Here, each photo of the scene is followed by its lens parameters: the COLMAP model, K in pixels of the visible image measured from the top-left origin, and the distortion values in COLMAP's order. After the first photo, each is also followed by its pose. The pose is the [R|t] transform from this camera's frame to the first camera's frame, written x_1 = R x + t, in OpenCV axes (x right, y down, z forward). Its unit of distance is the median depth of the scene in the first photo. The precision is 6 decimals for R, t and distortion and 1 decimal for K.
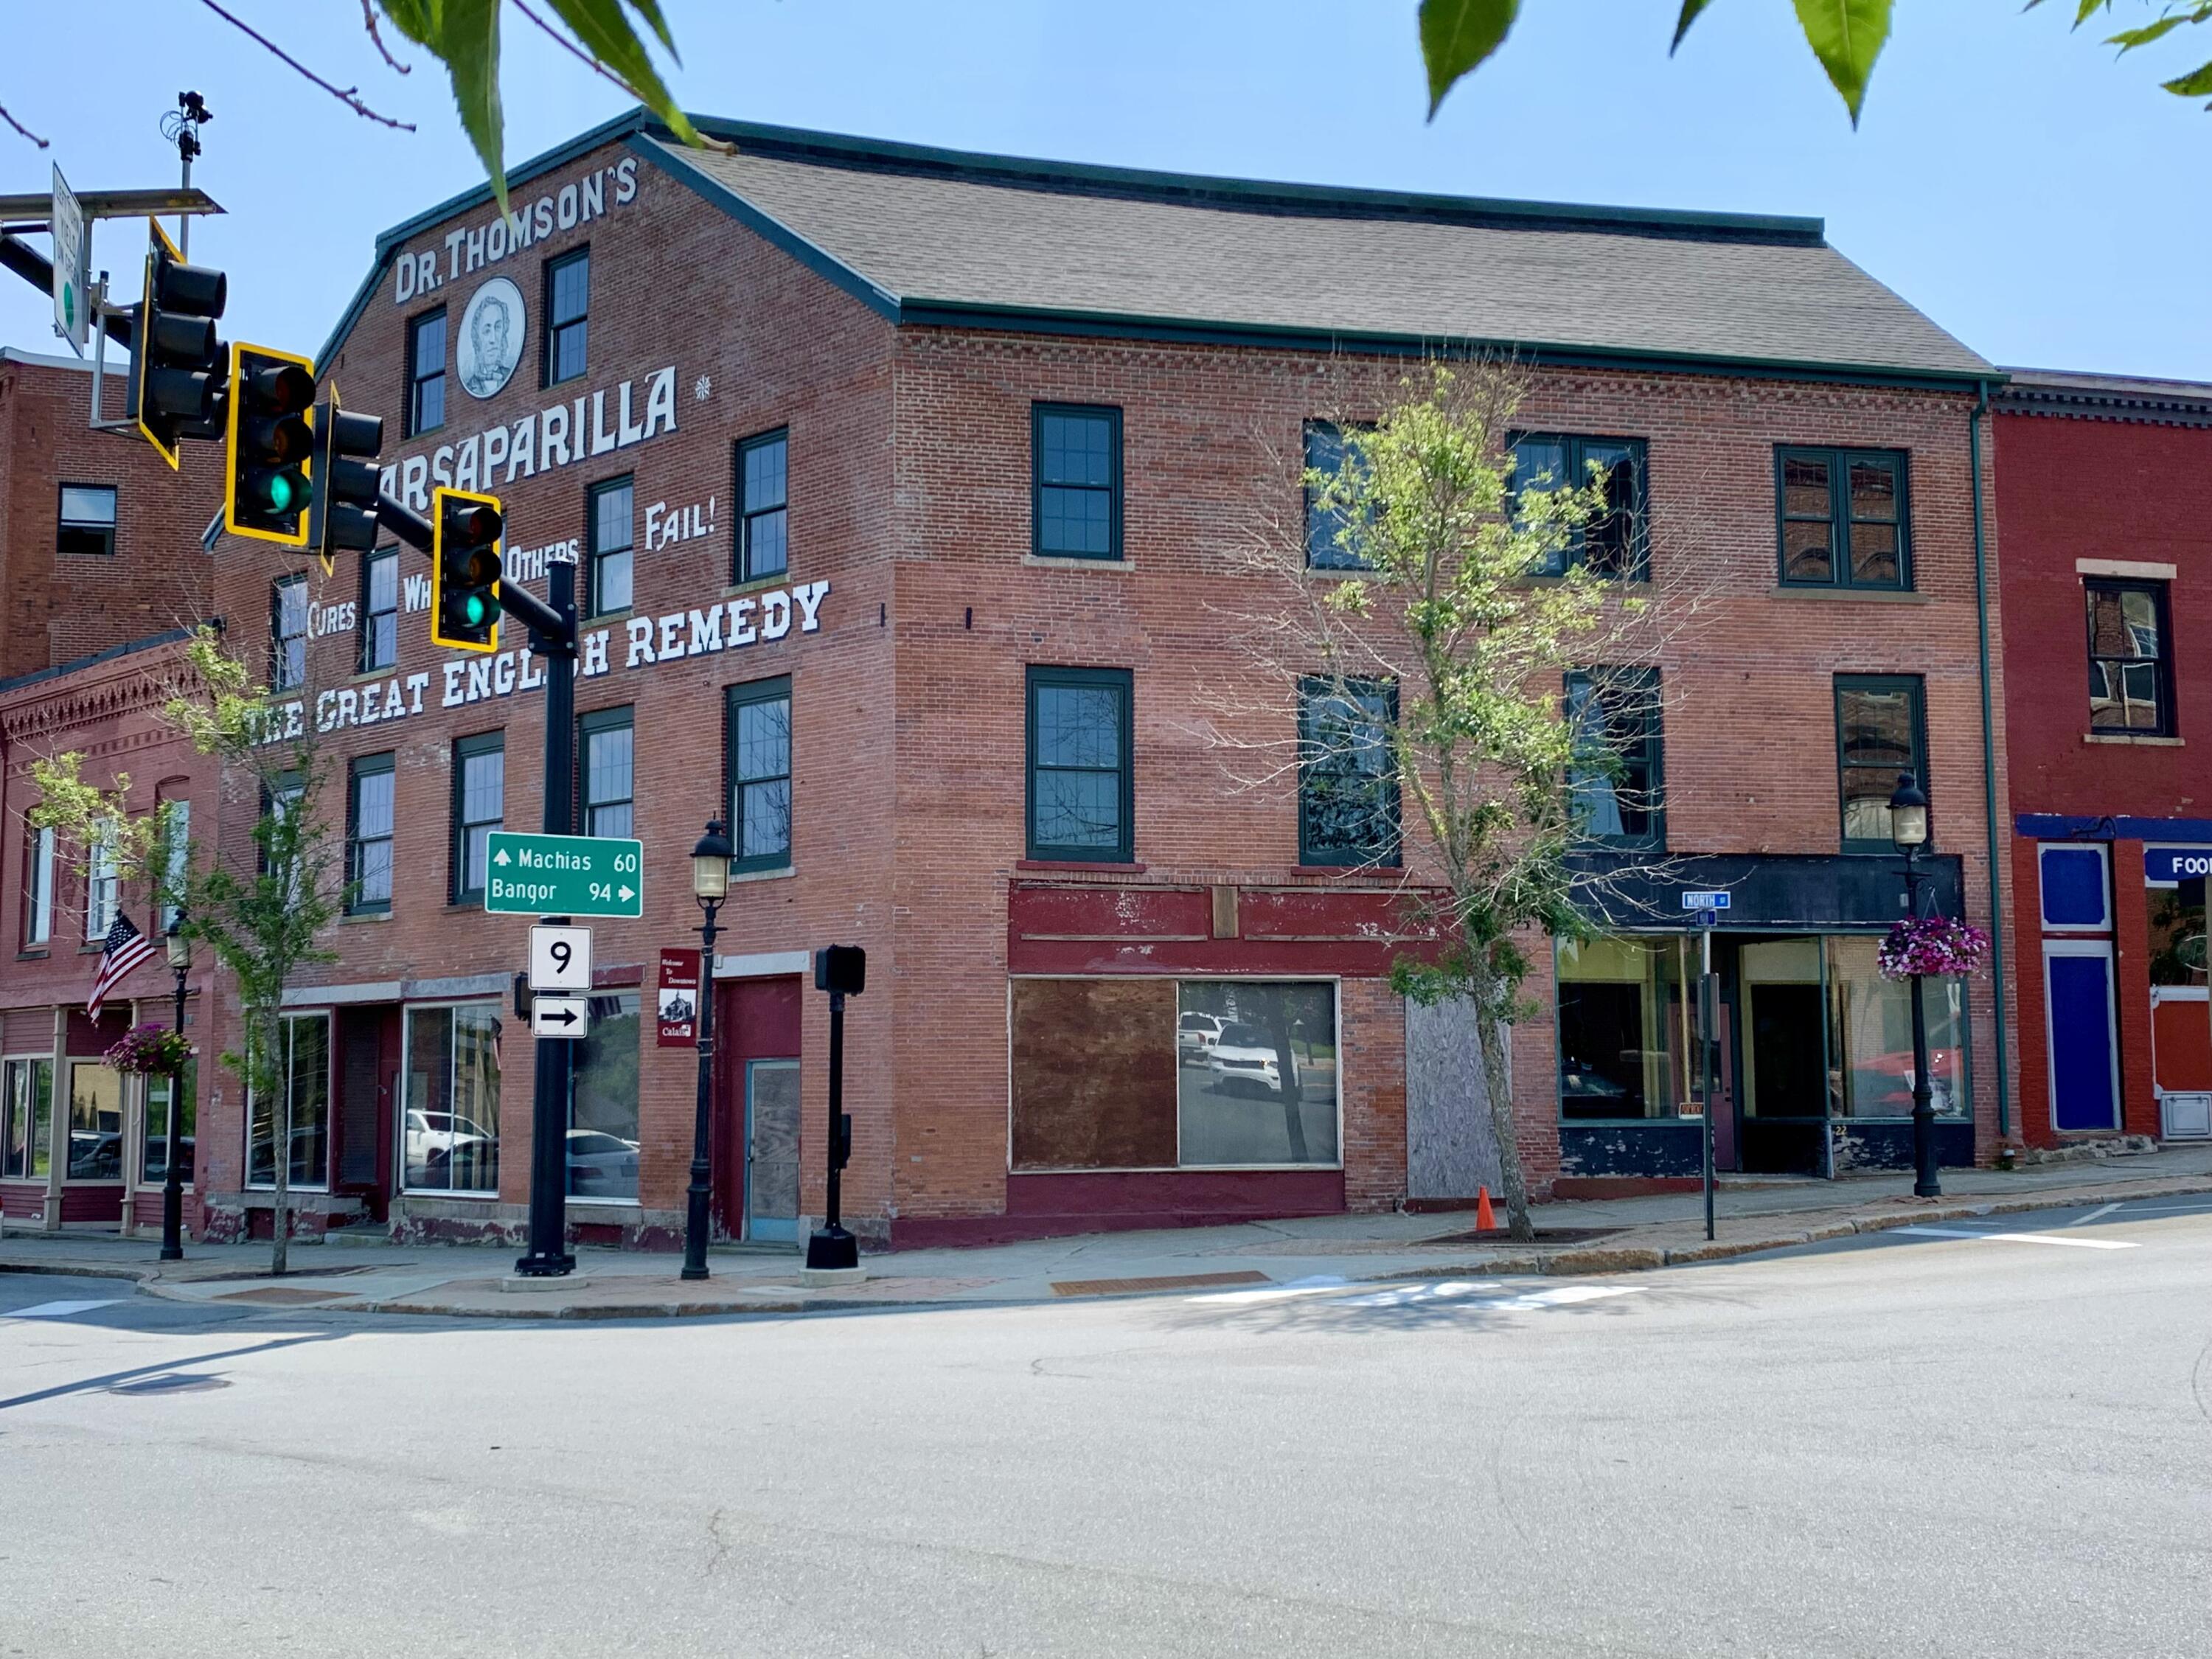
lens RADIAL K [[2226.8, 0, 1113.3], [0, 2226.8, 837.4], [0, 0, 1]] dist [0.202220, -0.718508]
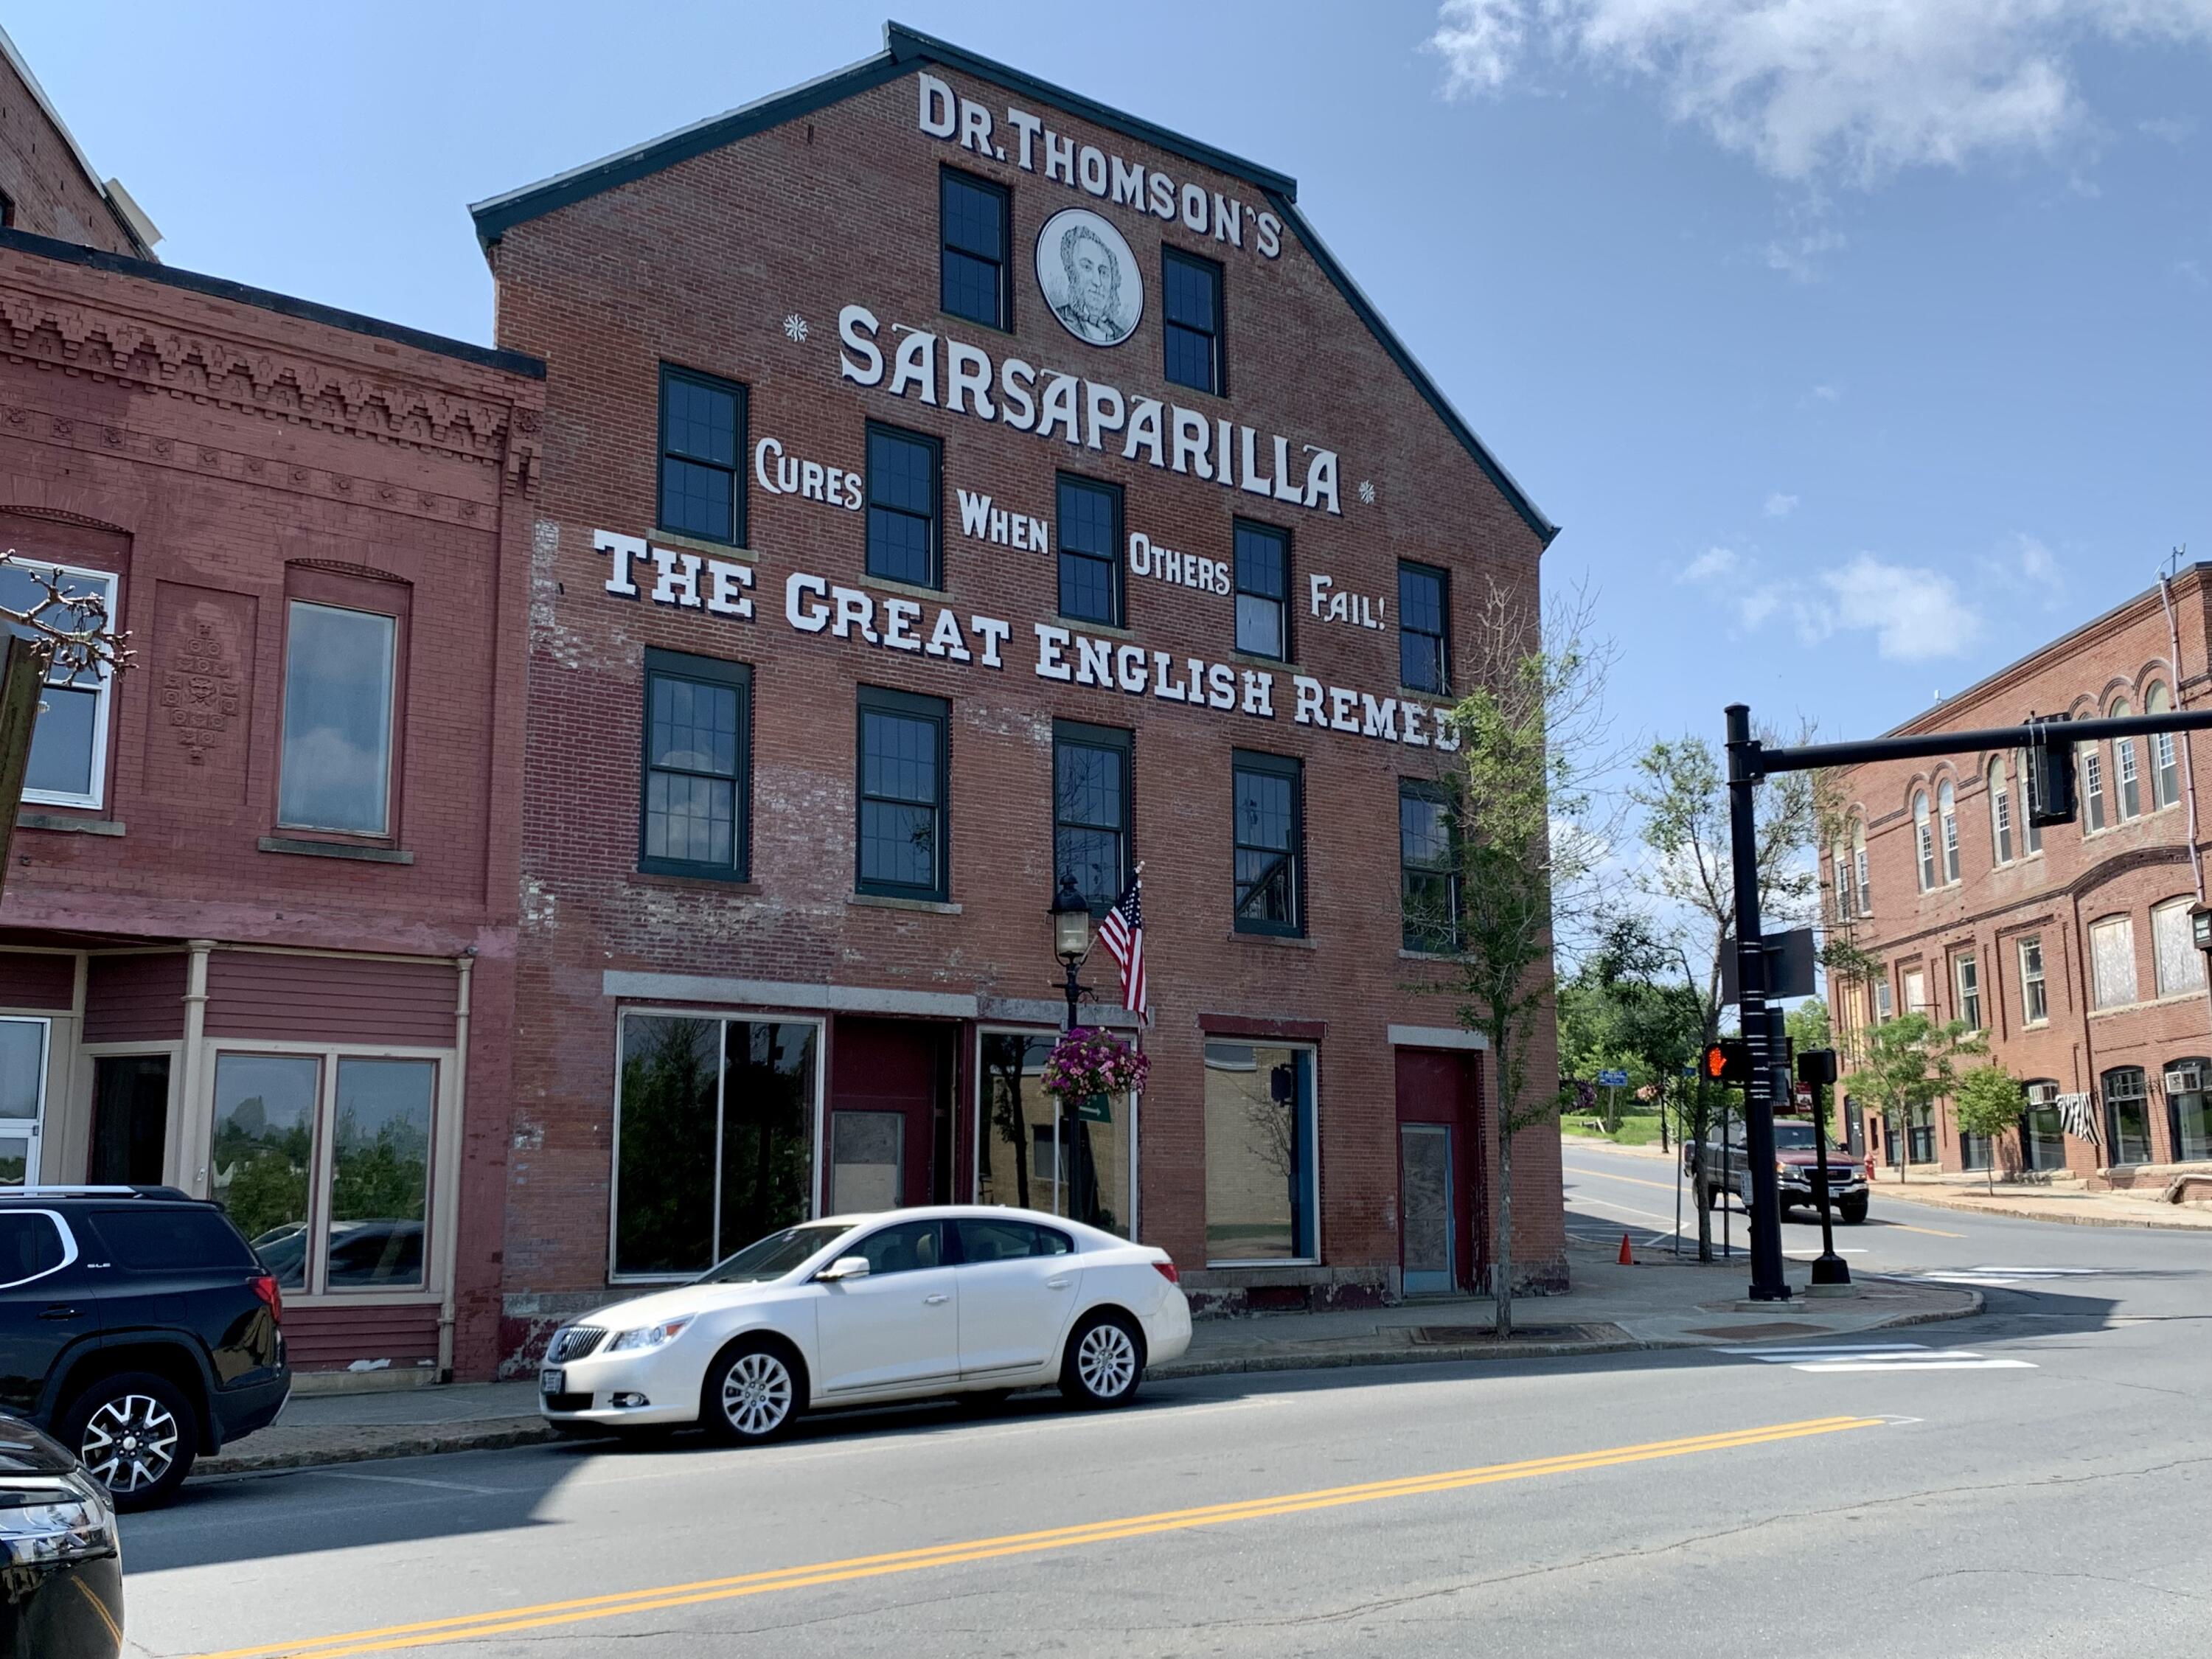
lens RADIAL K [[2226.8, 0, 1113.3], [0, 2226.8, 837.4], [0, 0, 1]] dist [0.202220, -0.718508]
pose [[0.151763, 0.179777, 0.971930, -1.207718], [-0.097746, 0.981230, -0.166234, 0.150935], [-0.983572, -0.069774, 0.166487, 0.929213]]
